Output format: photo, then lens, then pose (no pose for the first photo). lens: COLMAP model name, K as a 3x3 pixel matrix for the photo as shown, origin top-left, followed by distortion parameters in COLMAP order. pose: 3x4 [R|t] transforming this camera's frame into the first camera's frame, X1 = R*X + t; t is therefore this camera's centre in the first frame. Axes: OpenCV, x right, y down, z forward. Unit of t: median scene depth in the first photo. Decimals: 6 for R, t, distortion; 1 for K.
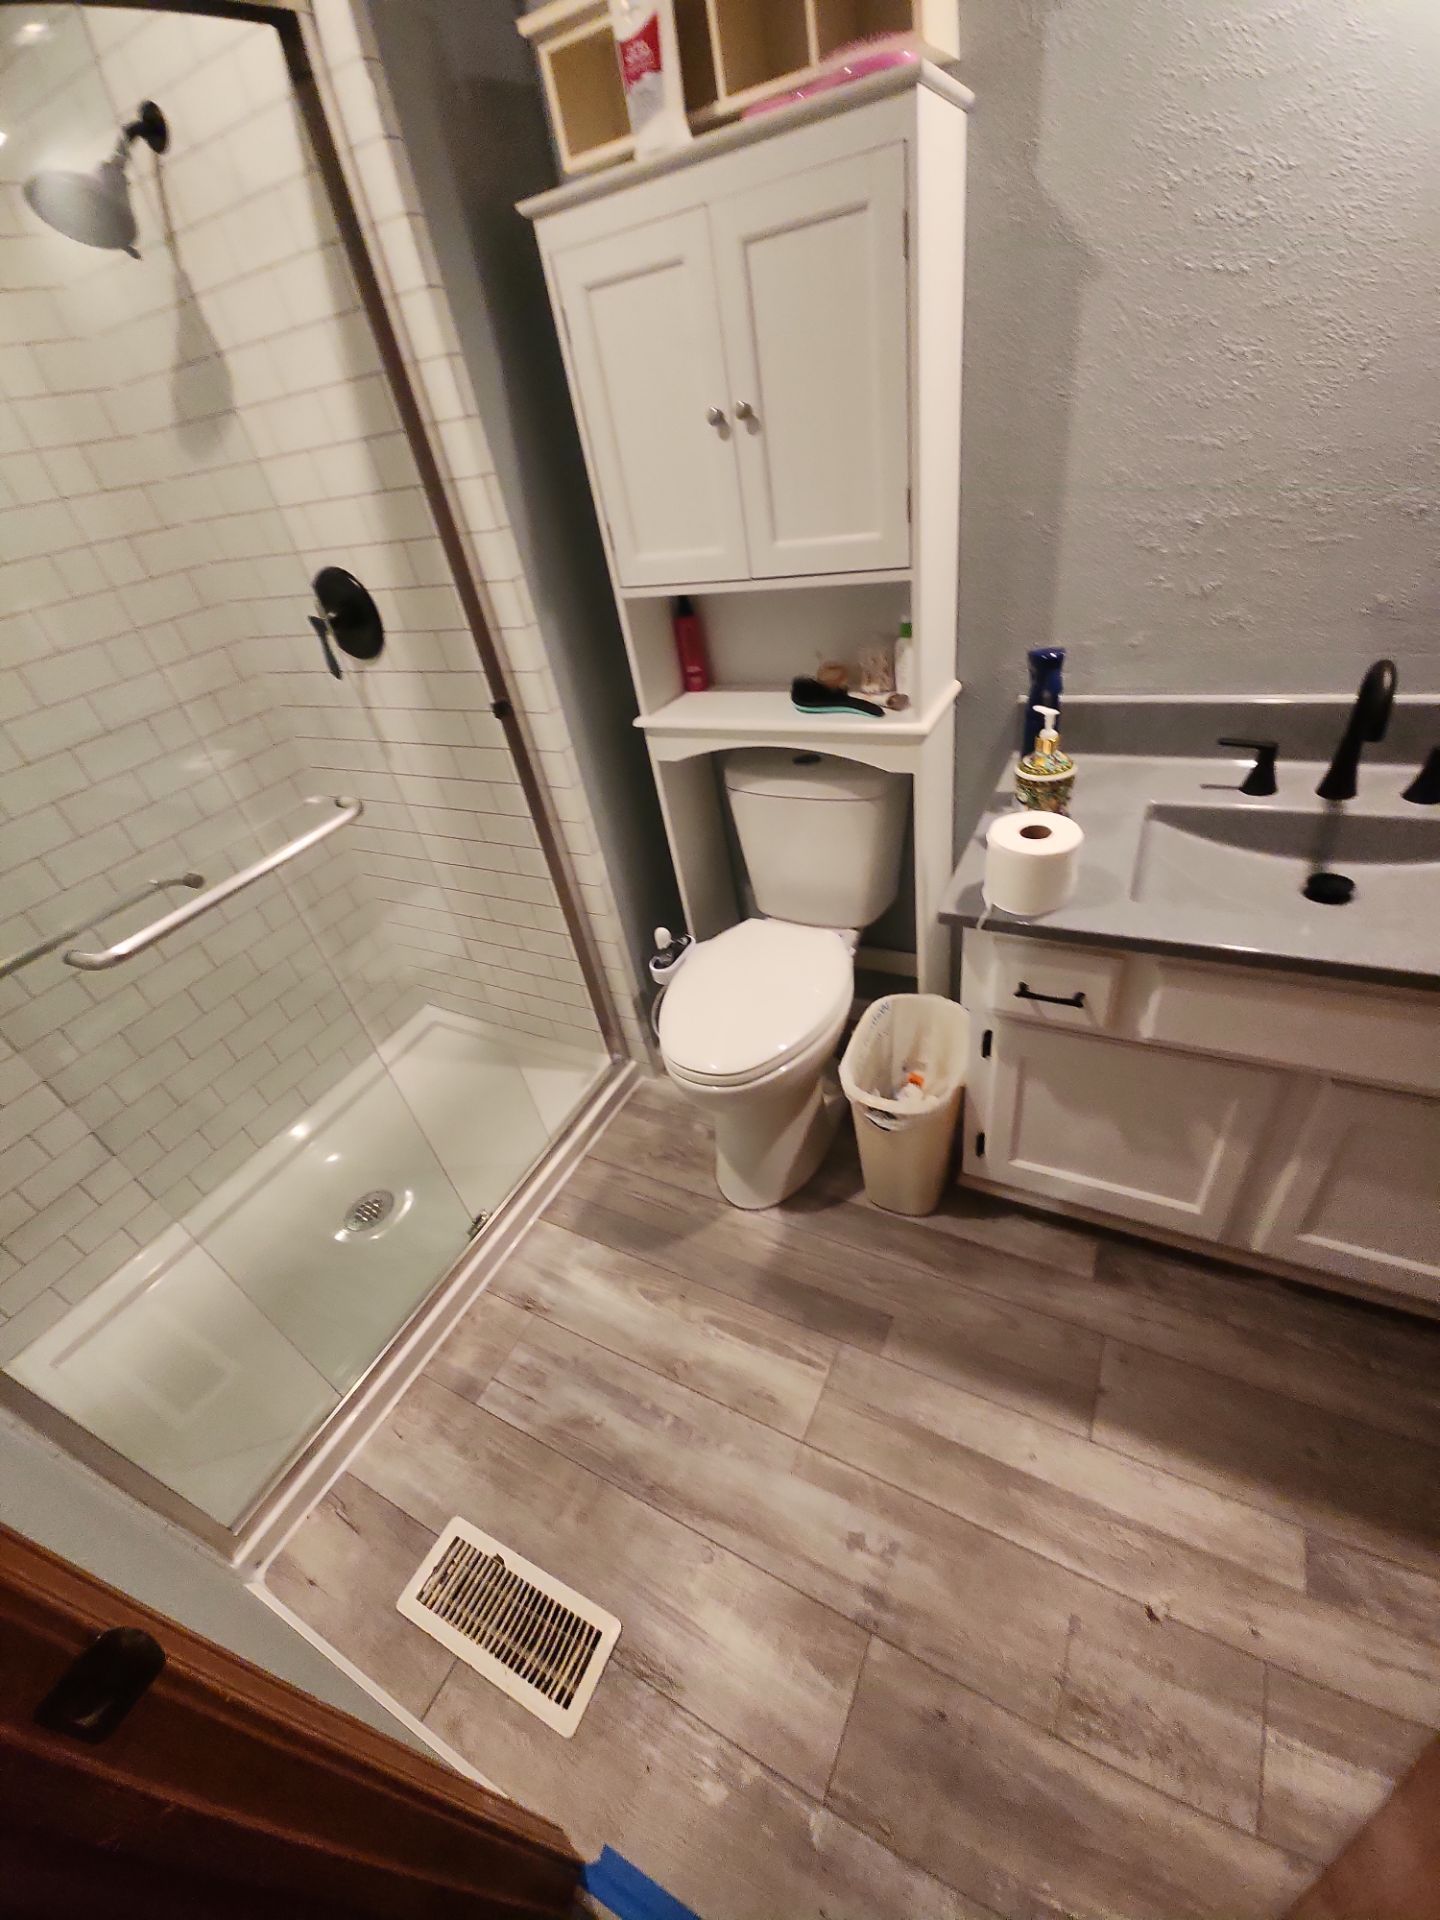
lens RADIAL K [[776.0, 0, 724.5], [0, 776.0, 958.6], [0, 0, 1]] dist [0.009450, -0.008419]
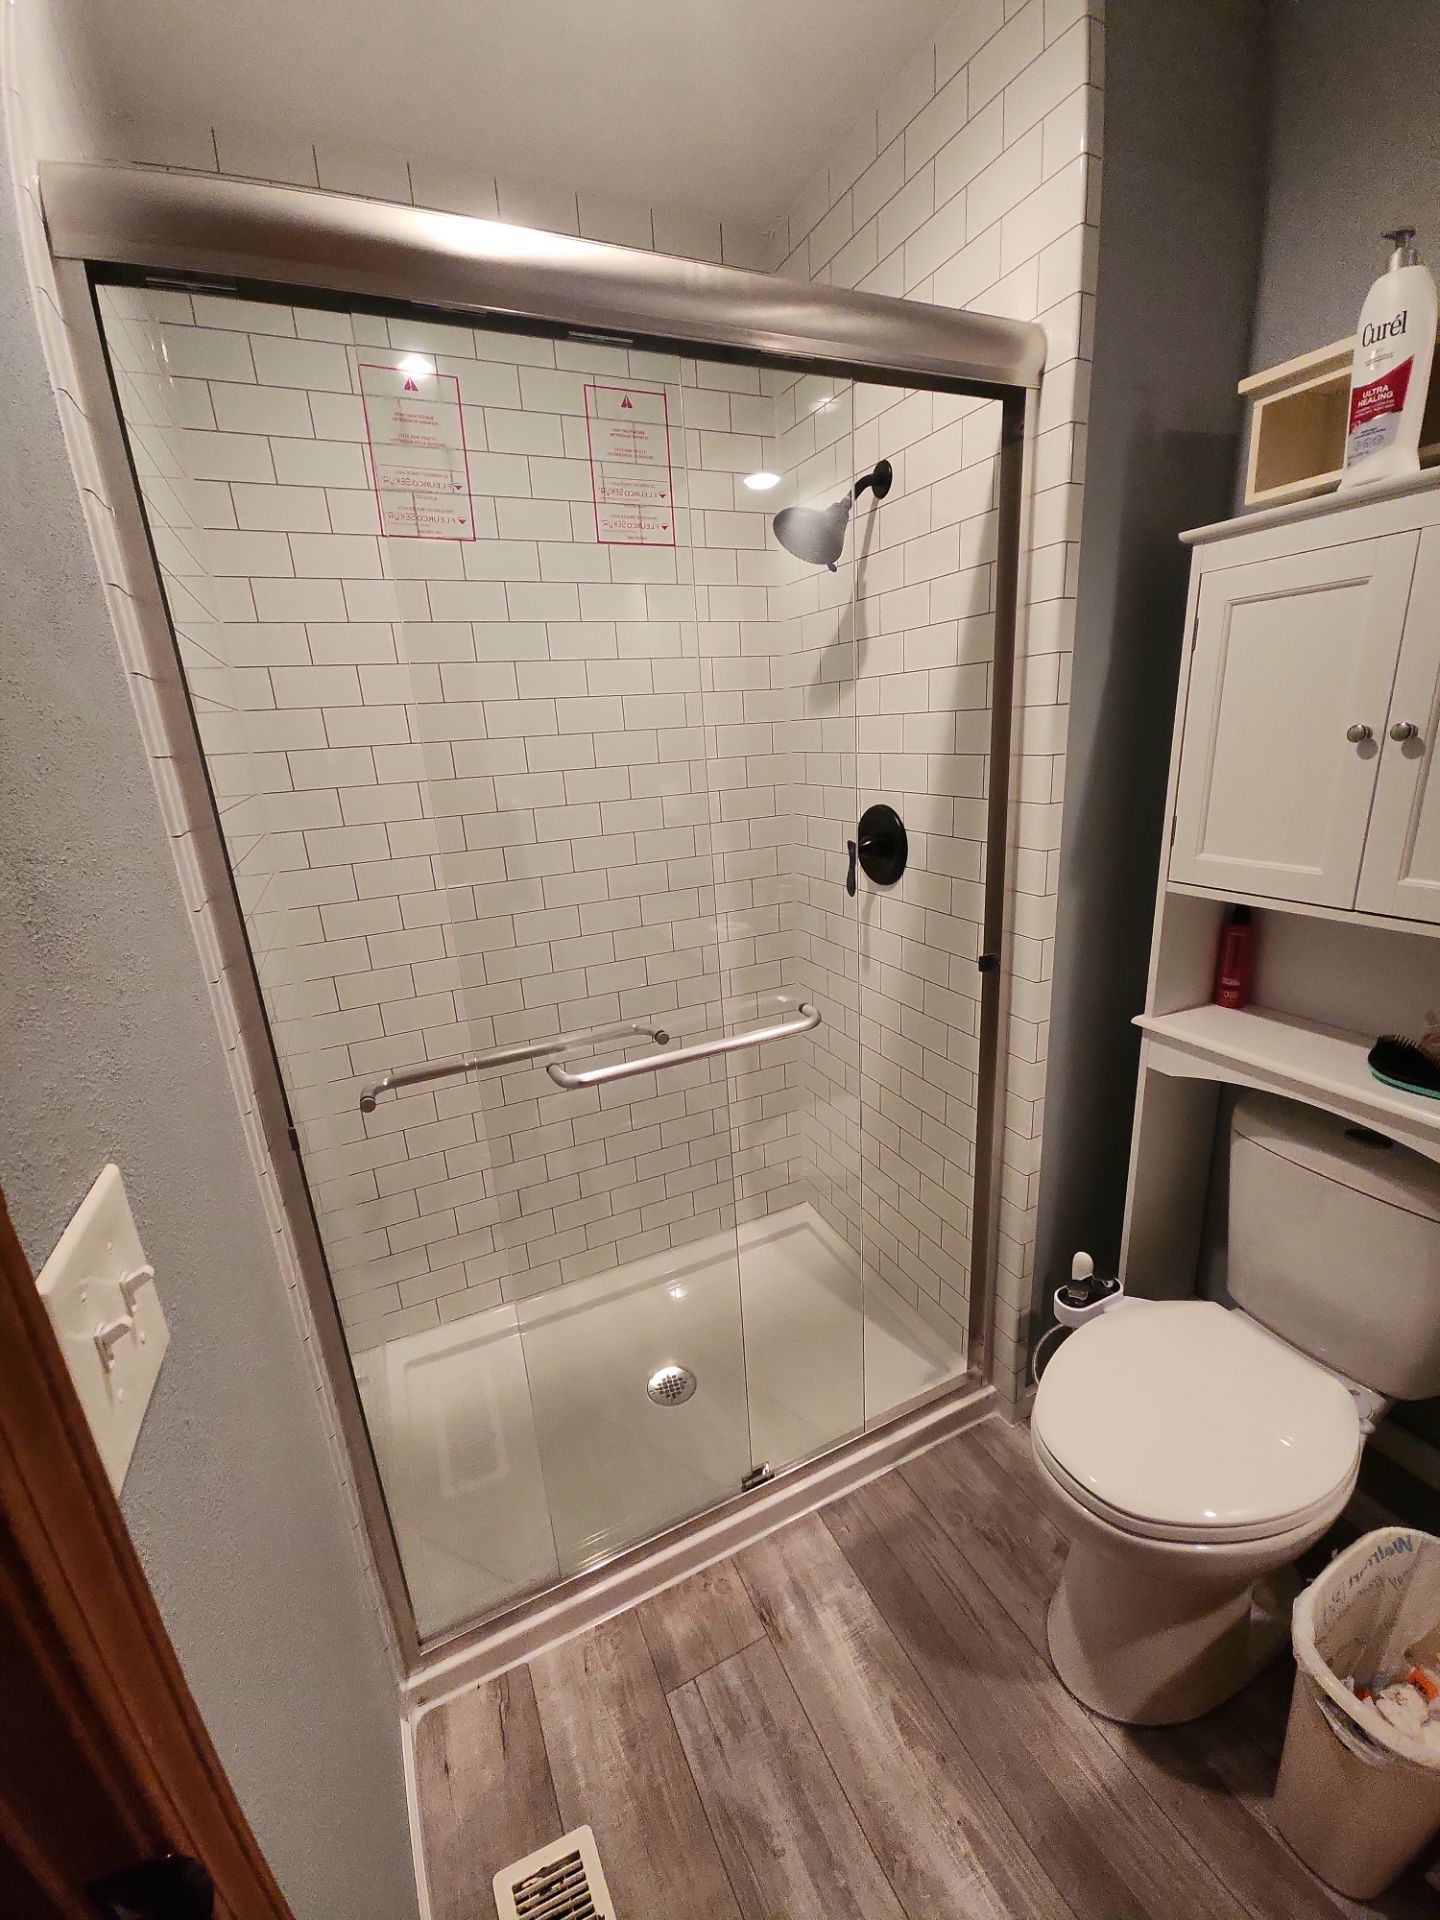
lens RADIAL K [[776.0, 0, 721.5], [0, 776.0, 954.9], [0, 0, 1]] dist [0.009450, -0.008419]
pose [[0.792598, 0.272391, -0.545520, -0.030091], [-0.407331, 0.902285, -0.141288, -0.067345], [0.453729, 0.334192, 0.826103, 0.058483]]
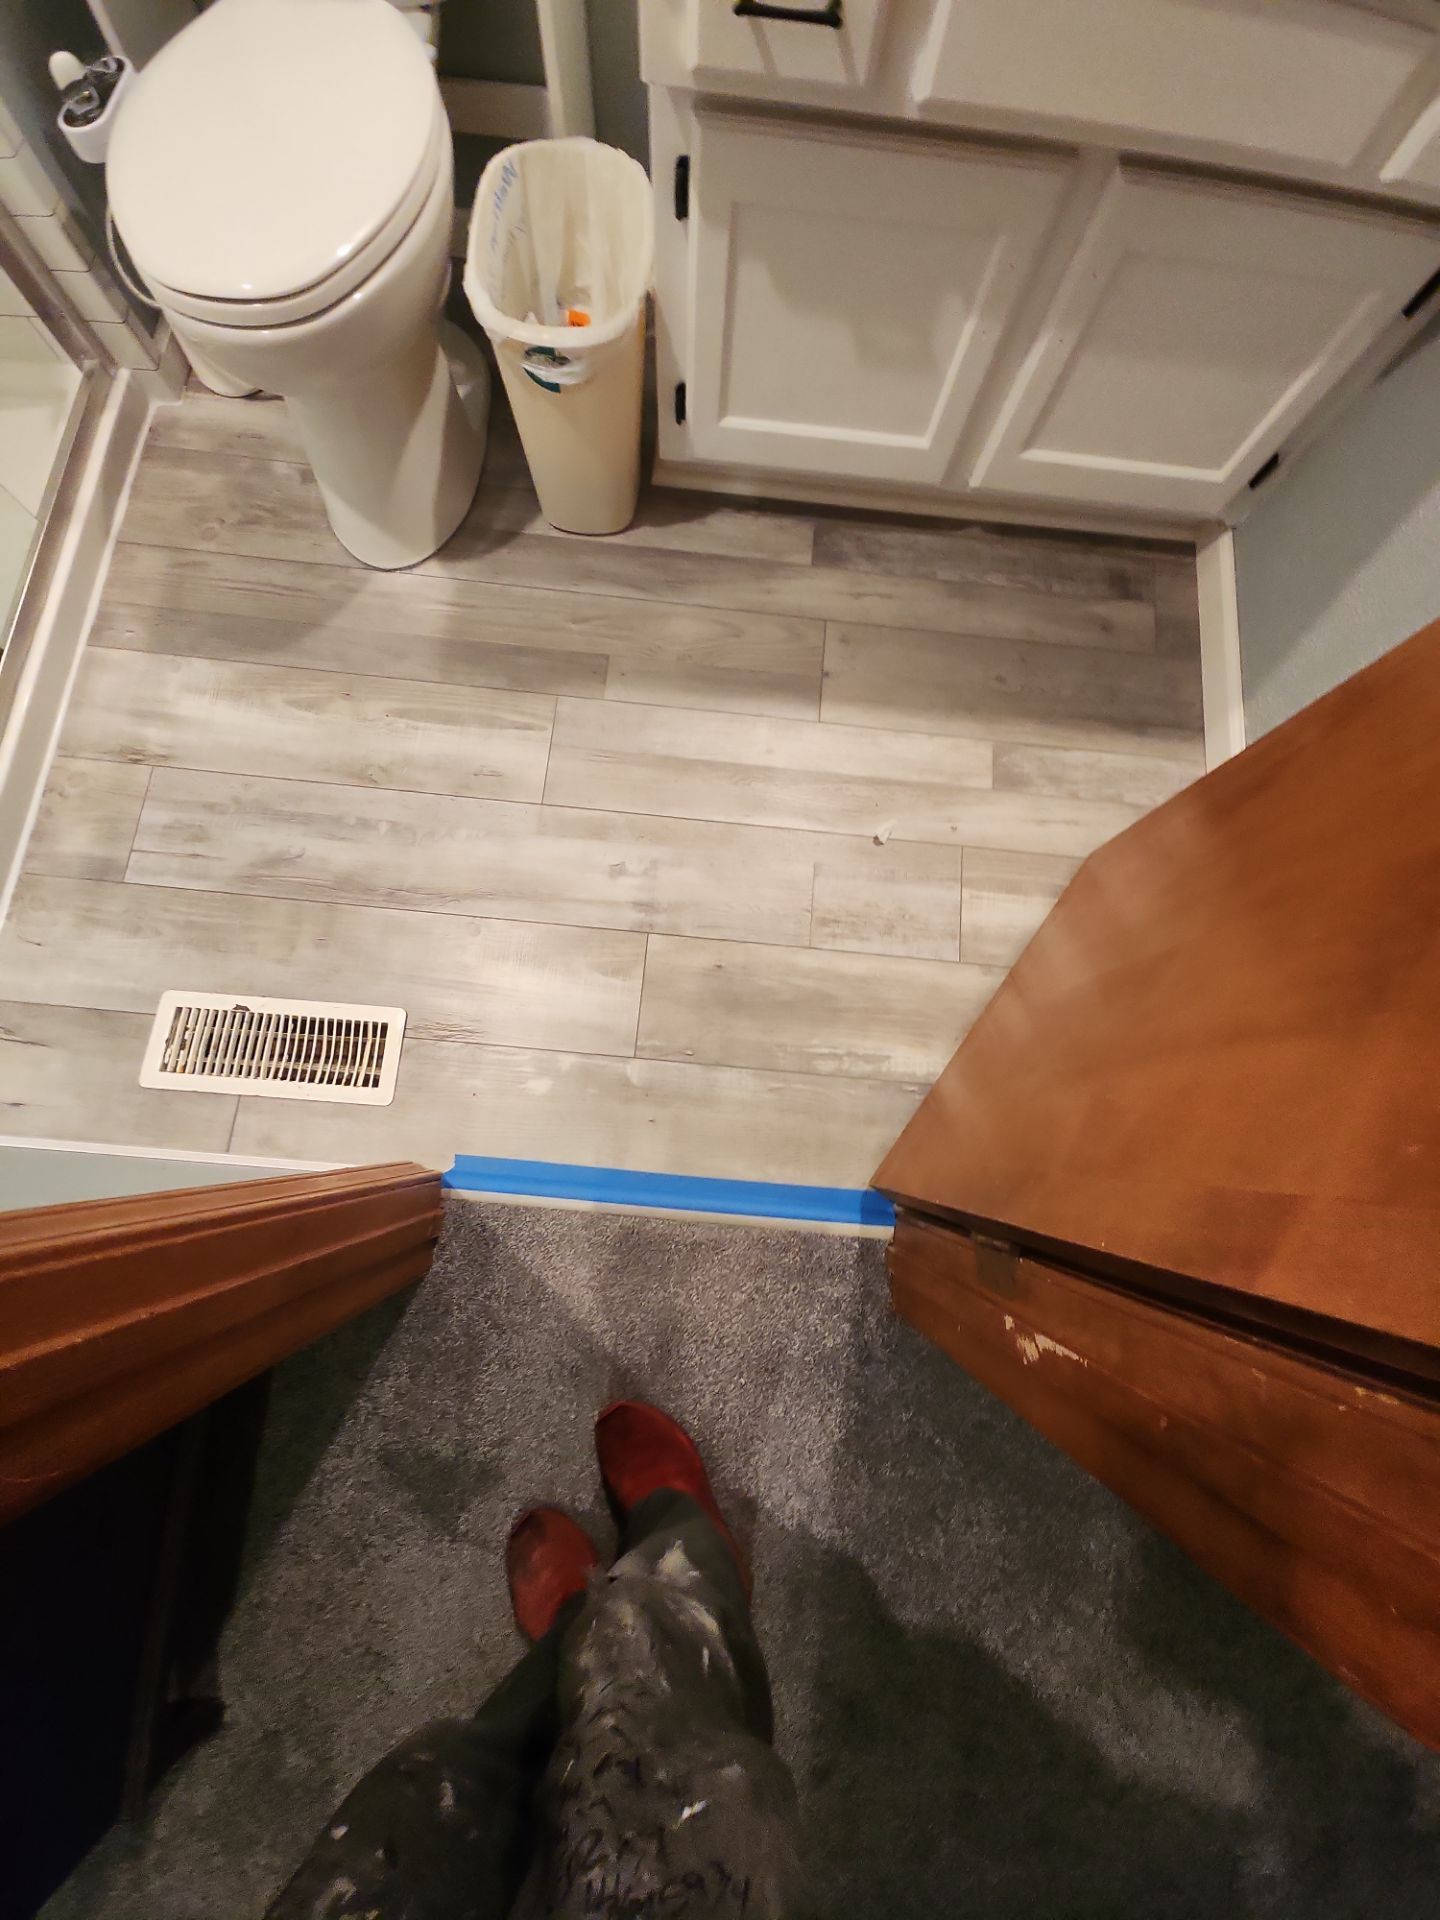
lens RADIAL K [[776.0, 0, 722.6], [0, 776.0, 959.1], [0, 0, 1]] dist [0.009450, -0.008419]
pose [[0.901912, -0.325566, 0.283832, -0.024947], [0.067003, 0.754649, 0.652699, 0.169275], [-0.426690, -0.569660, 0.702441, 0.156369]]
